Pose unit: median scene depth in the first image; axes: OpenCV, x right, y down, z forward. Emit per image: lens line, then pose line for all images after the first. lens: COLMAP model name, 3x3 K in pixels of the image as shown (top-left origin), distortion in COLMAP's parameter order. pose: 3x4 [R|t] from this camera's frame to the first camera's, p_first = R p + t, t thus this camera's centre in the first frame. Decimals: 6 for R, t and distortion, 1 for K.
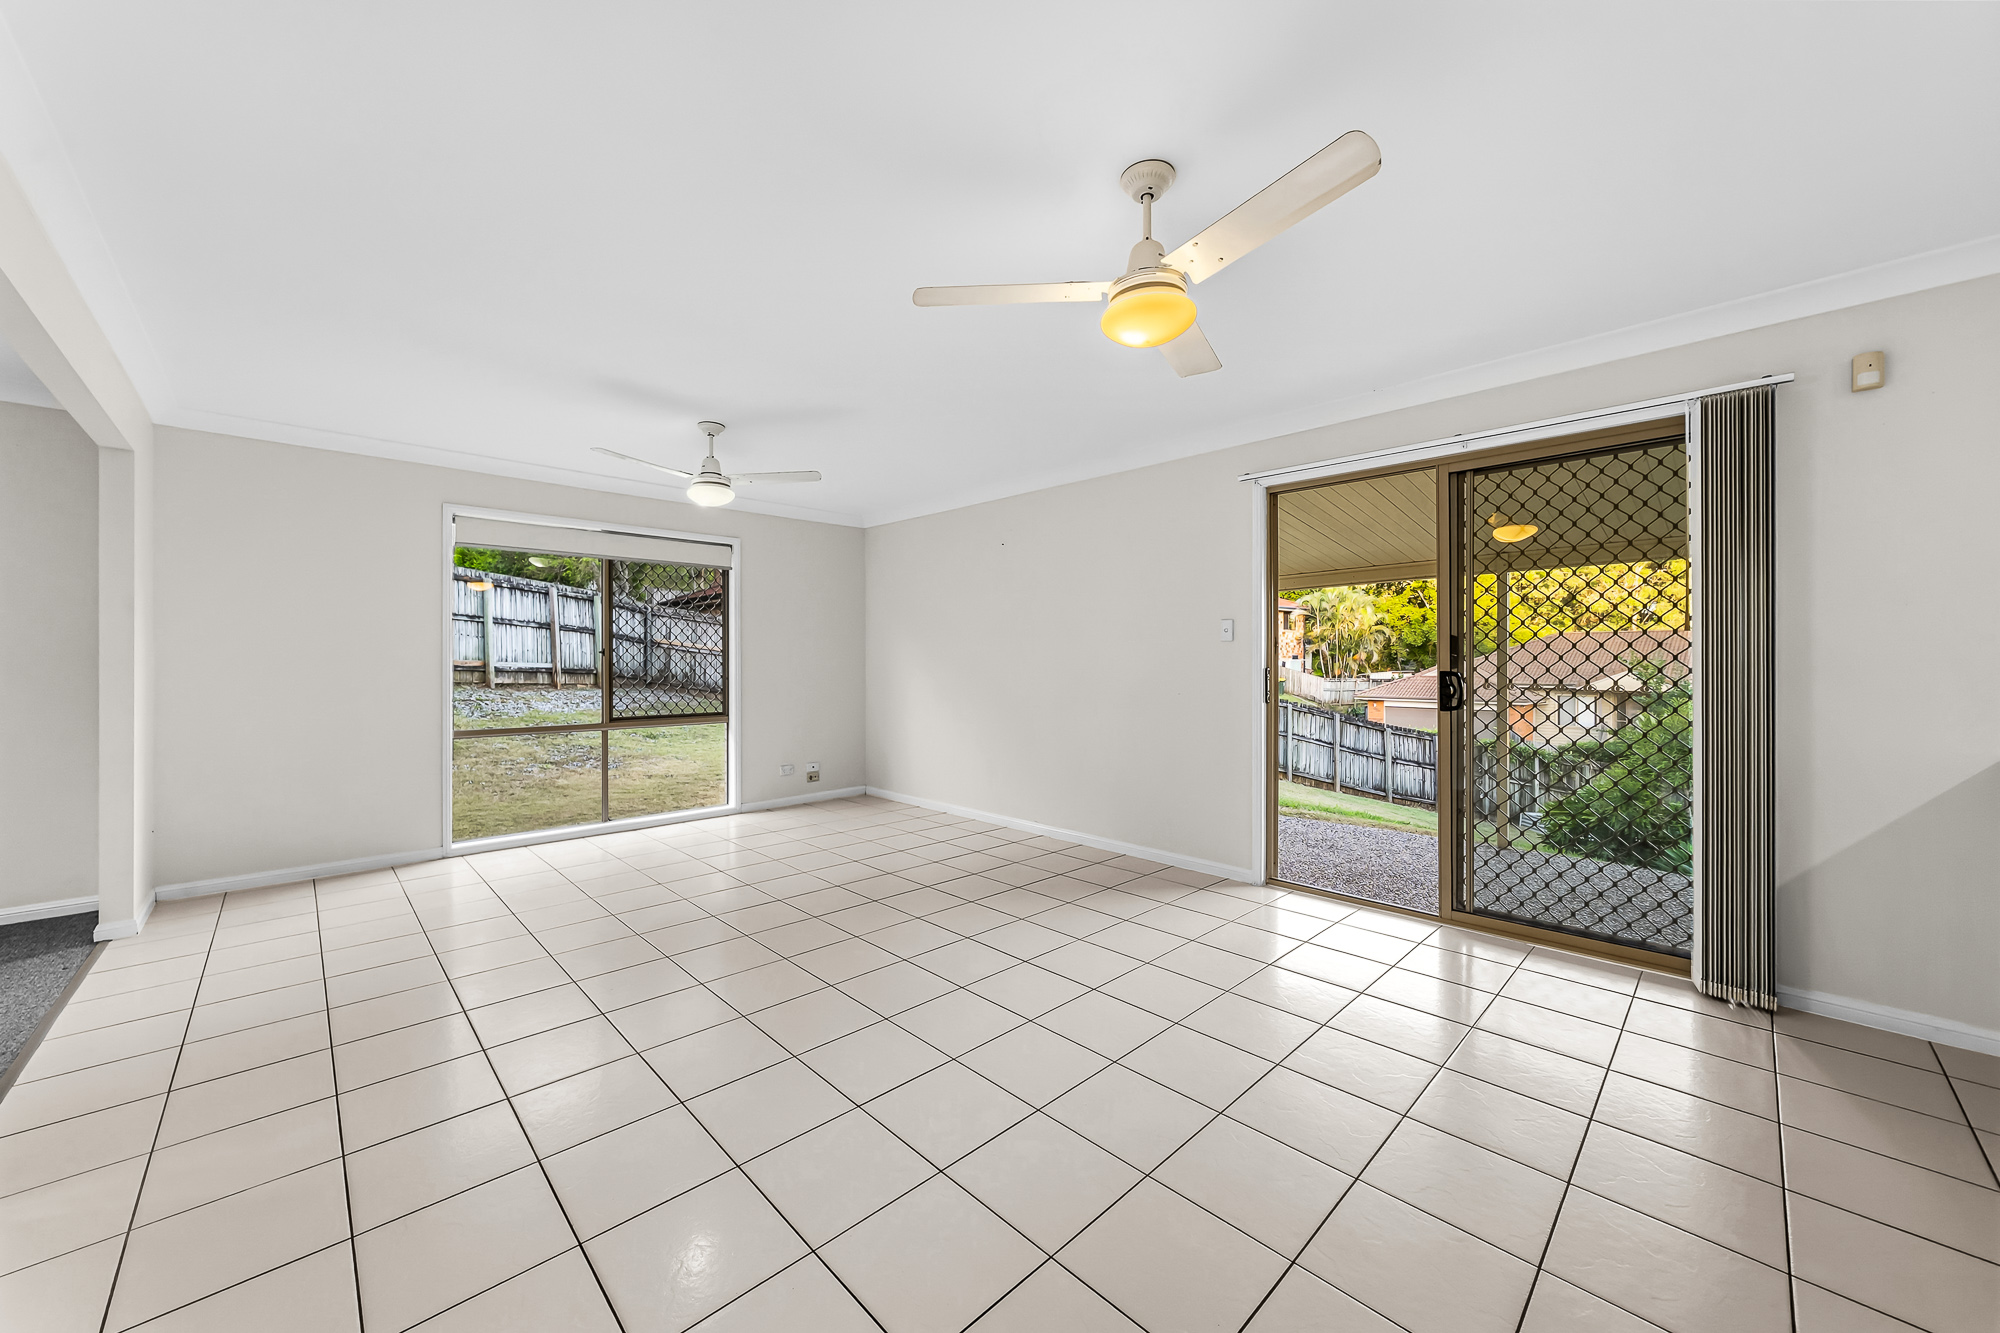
lens RADIAL K [[753.0, 0, 998.2], [0, 753.0, 647.9], [0, 0, 1]] dist [0.000631, 0.000147]
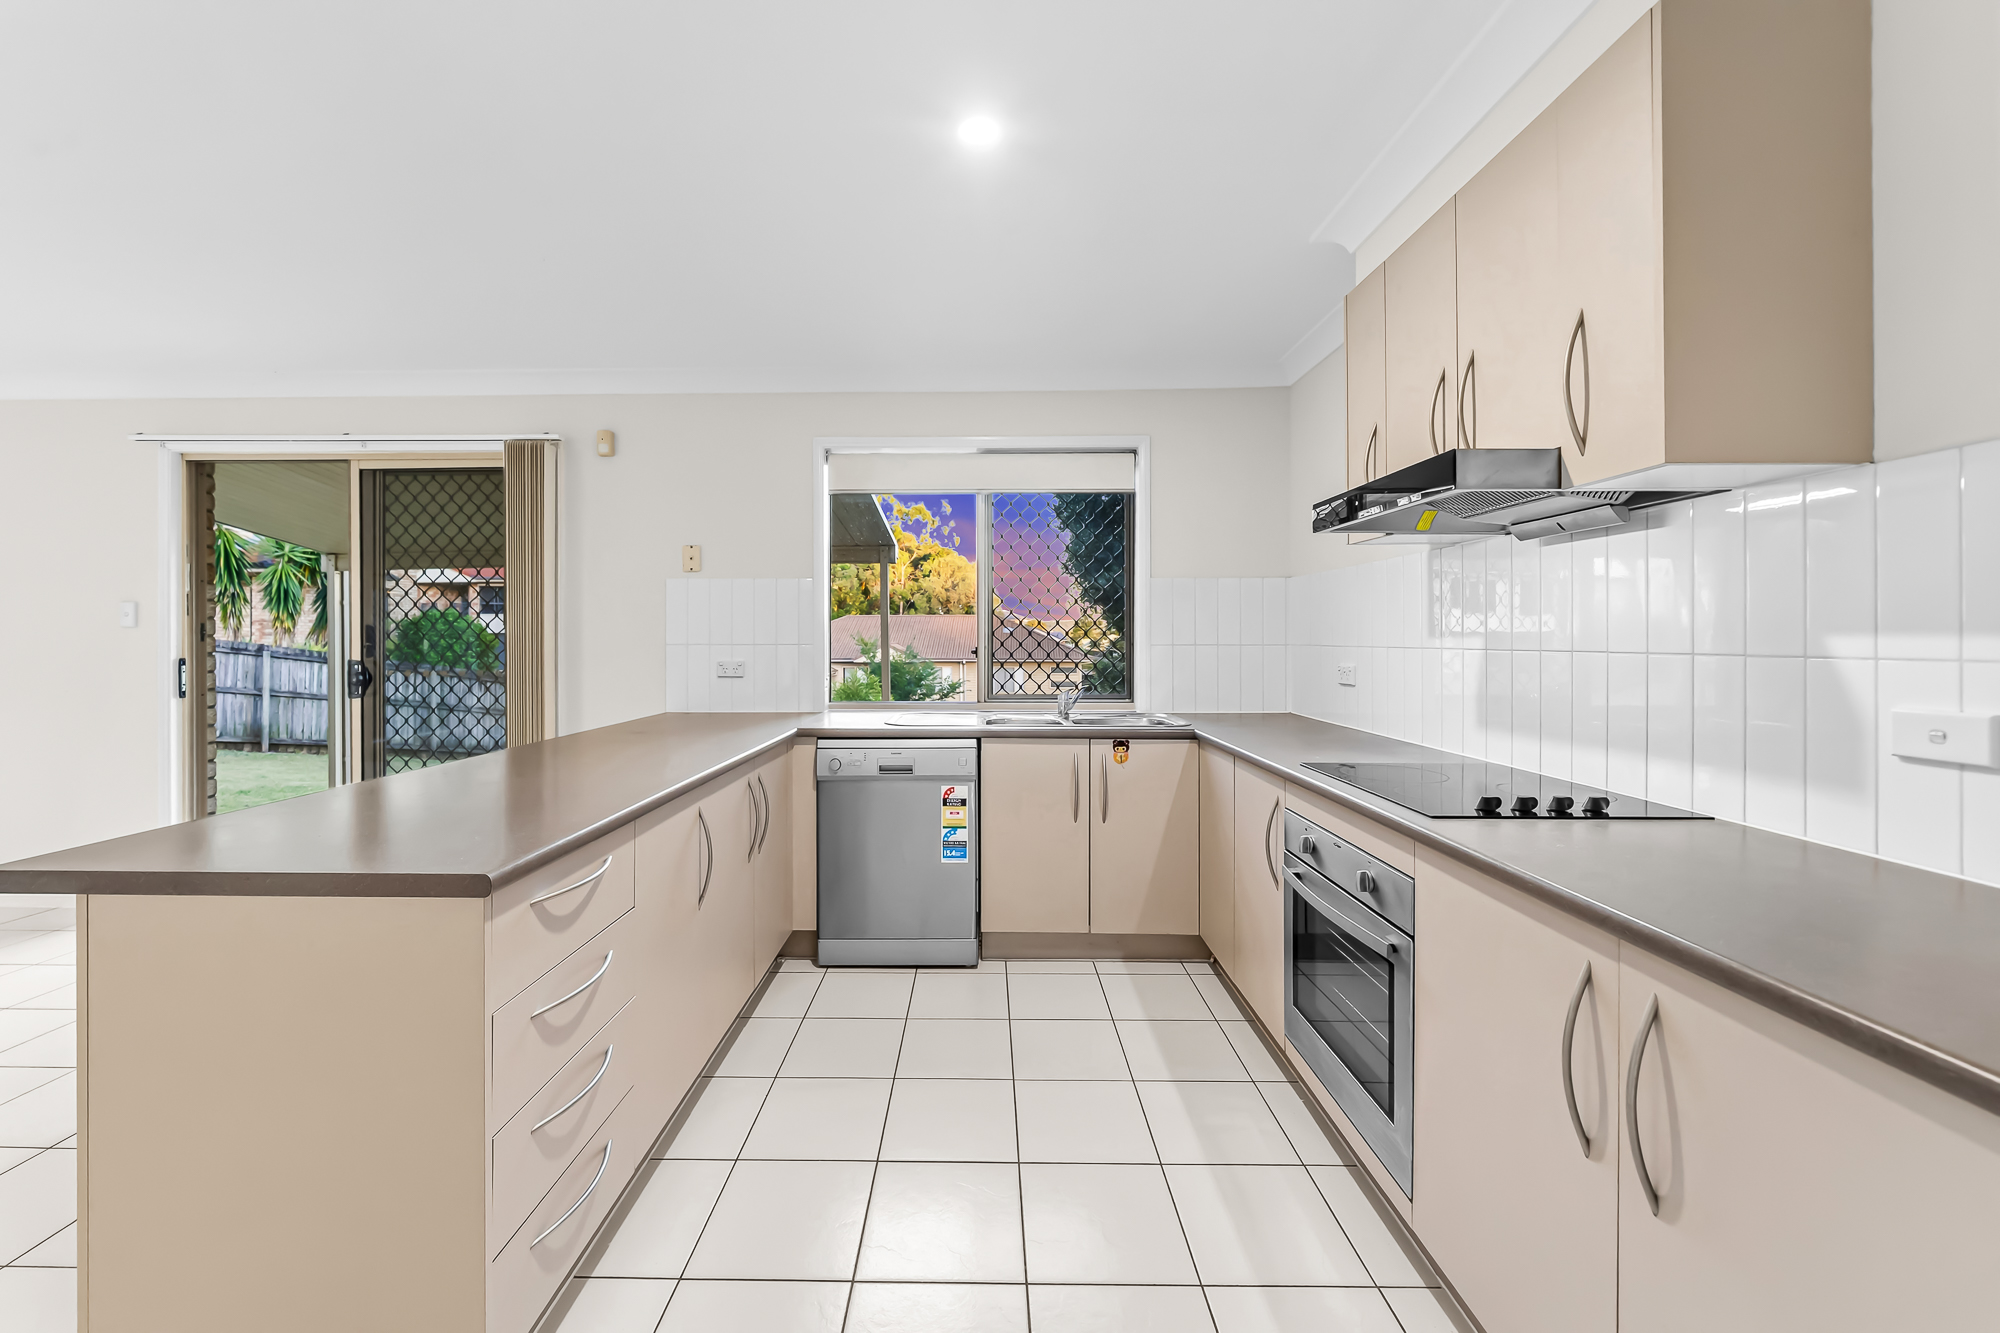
lens RADIAL K [[753.0, 0, 998.2], [0, 753.0, 647.9], [0, 0, 1]] dist [0.000631, 0.000147]
pose [[0.697919, -0.010800, 0.716096, 0.641423], [-0.009188, 0.999669, 0.024032, -0.024963], [-0.716118, -0.023352, 0.697588, -0.506289]]
